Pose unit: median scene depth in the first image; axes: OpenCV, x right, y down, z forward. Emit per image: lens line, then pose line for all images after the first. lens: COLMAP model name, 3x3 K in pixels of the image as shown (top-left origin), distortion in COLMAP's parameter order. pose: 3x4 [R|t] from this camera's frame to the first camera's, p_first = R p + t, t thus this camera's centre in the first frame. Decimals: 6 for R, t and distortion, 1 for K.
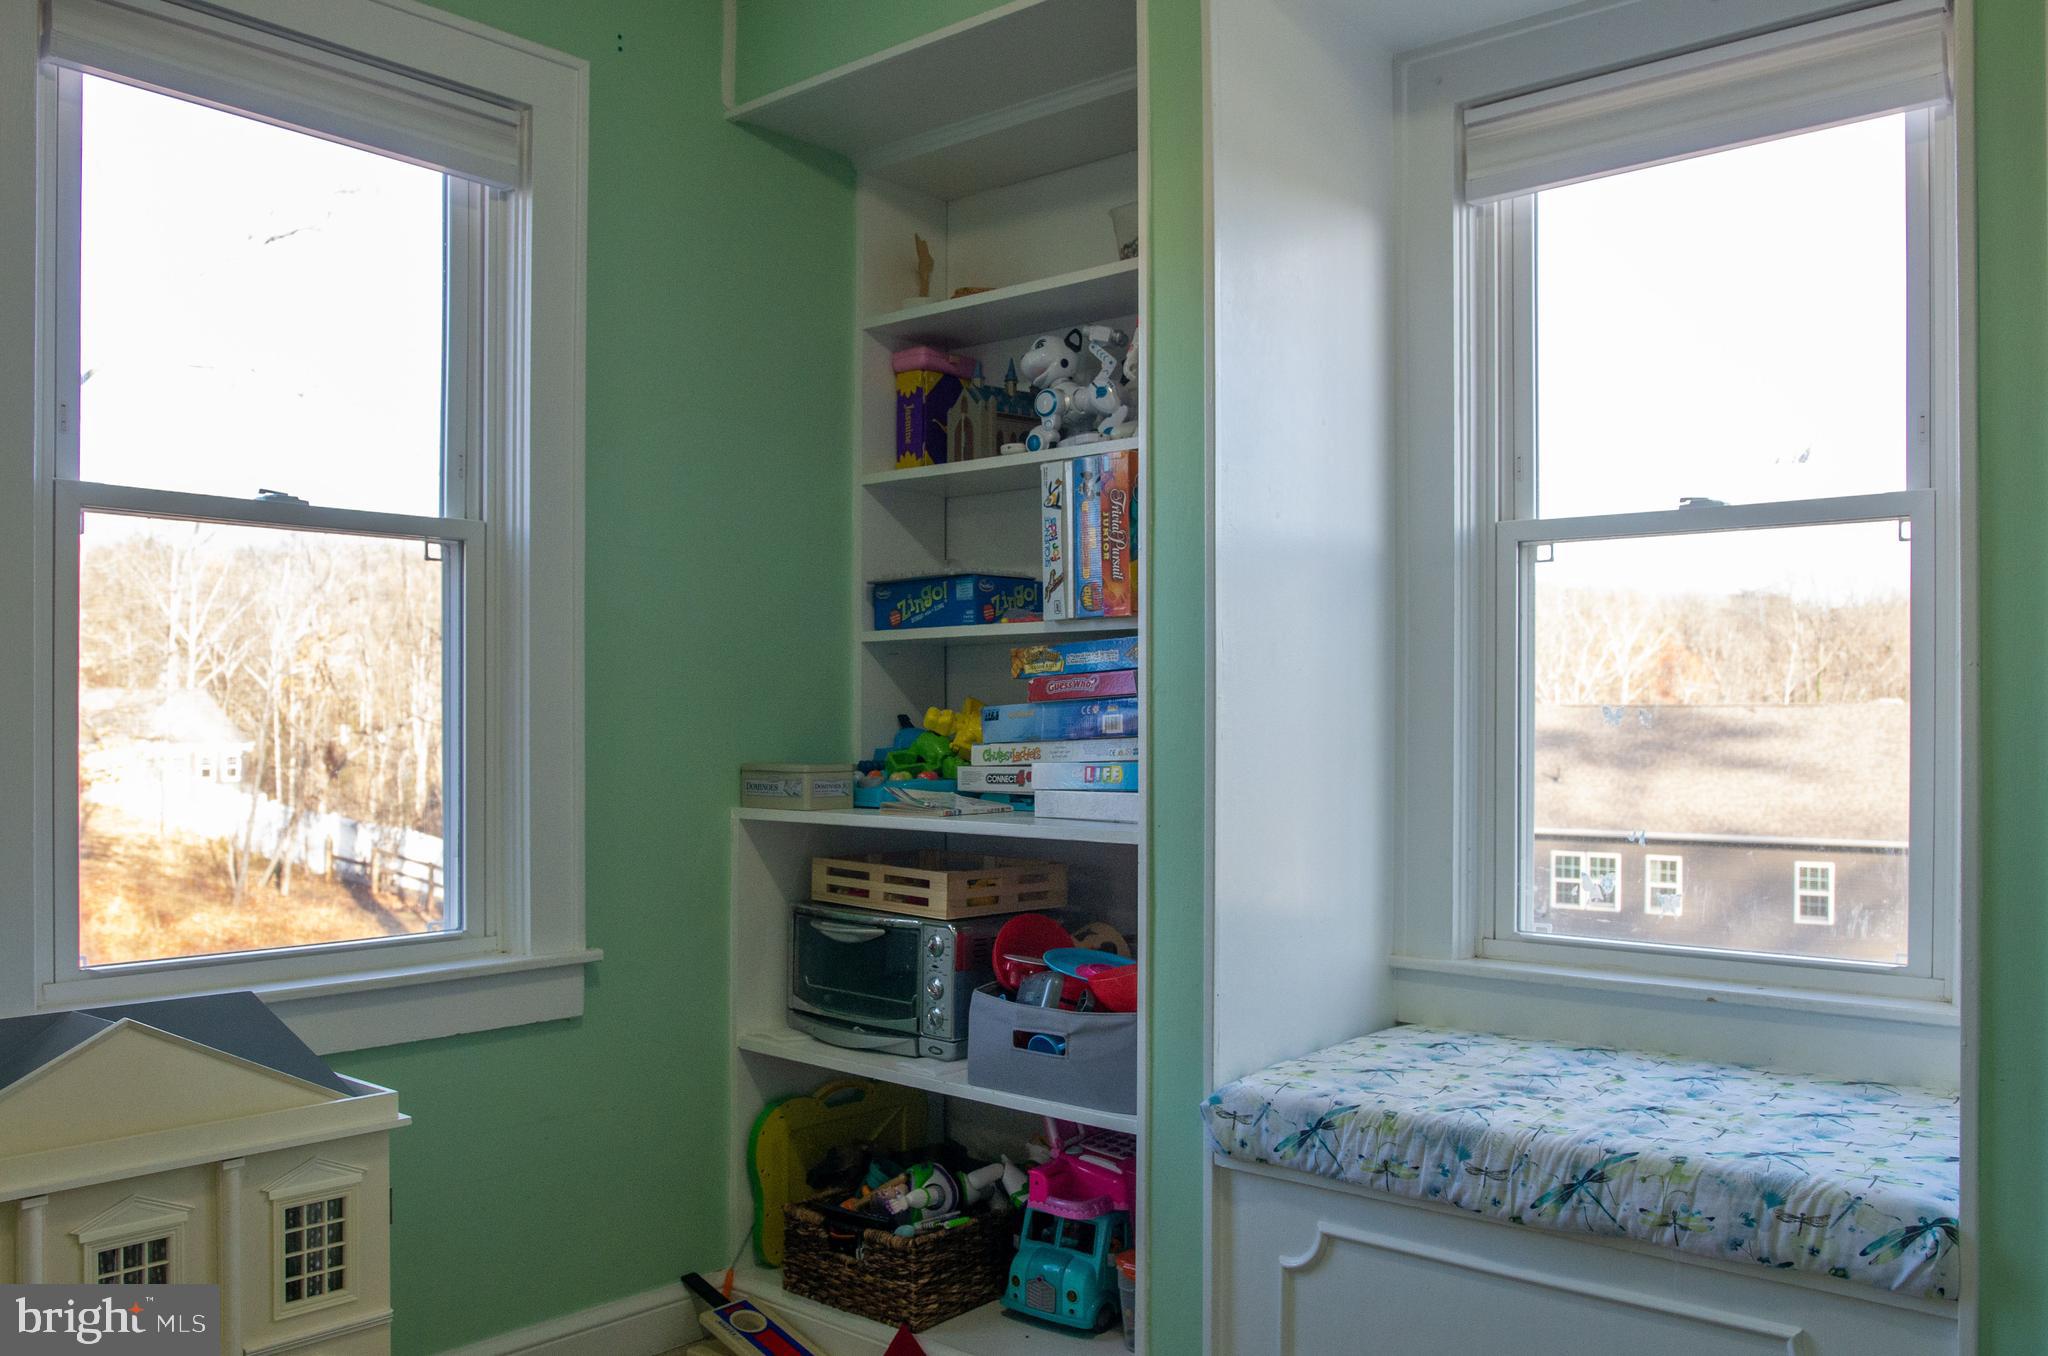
lens RADIAL K [[1613.4, 0, 1041.5], [0, 1613.4, 725.3], [0, 0, 1]] dist [-0.087222, 0.068205]
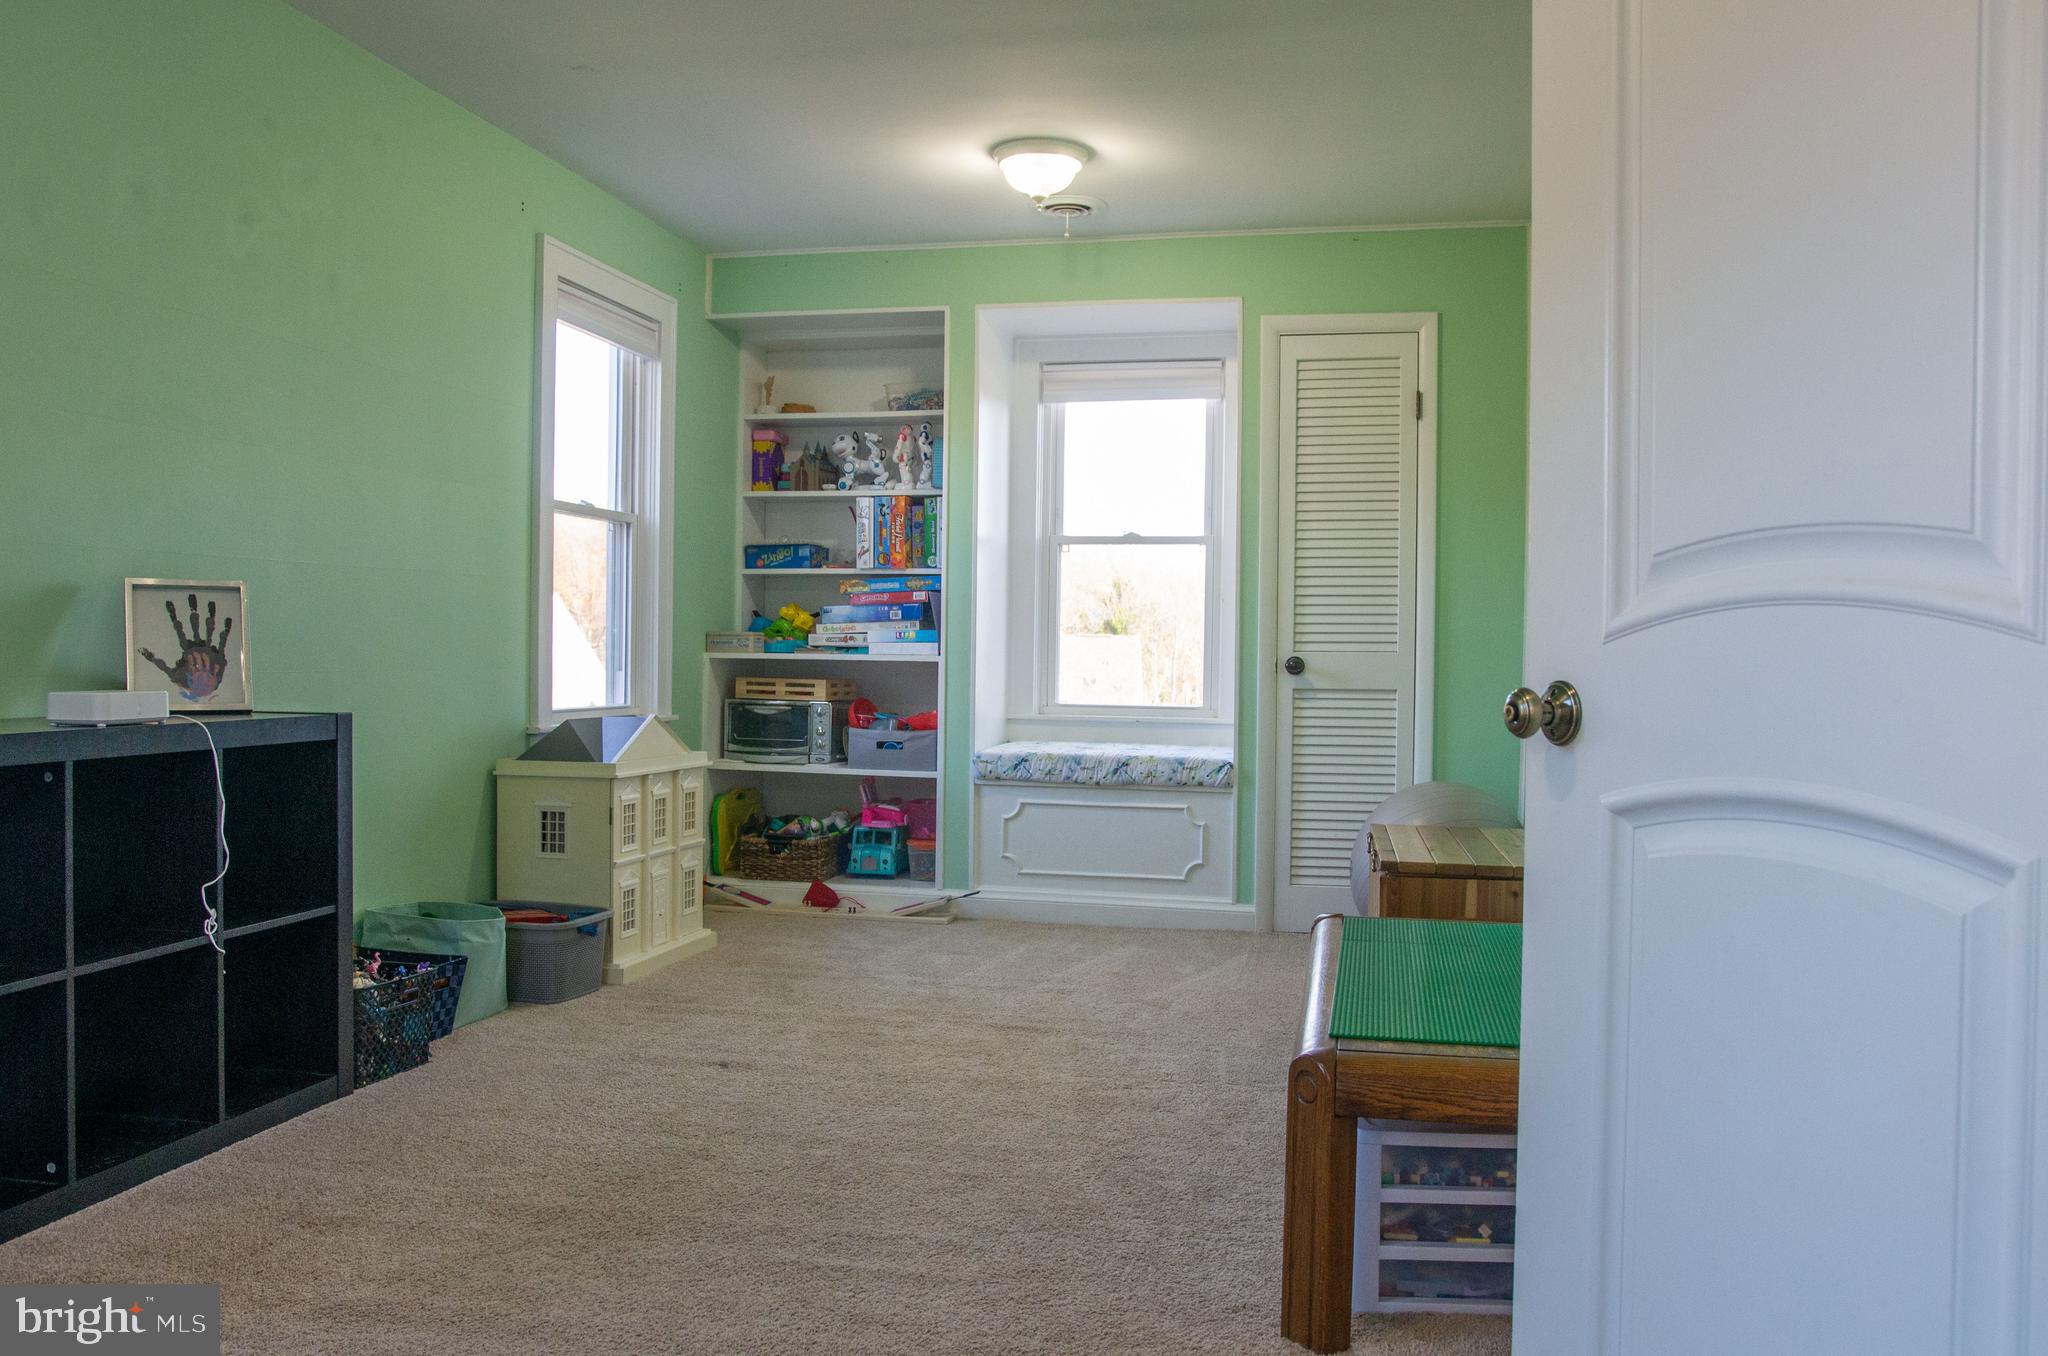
lens RADIAL K [[1613.4, 0, 1022.5], [0, 1613.4, 676.2], [0, 0, 1]] dist [-0.087222, 0.068205]
pose [[0.882246, 0.003393, 0.470777, -0.874209], [-0.010198, 0.999877, 0.011904, 0.056869], [-0.470679, -0.015303, 0.882172, -1.109292]]
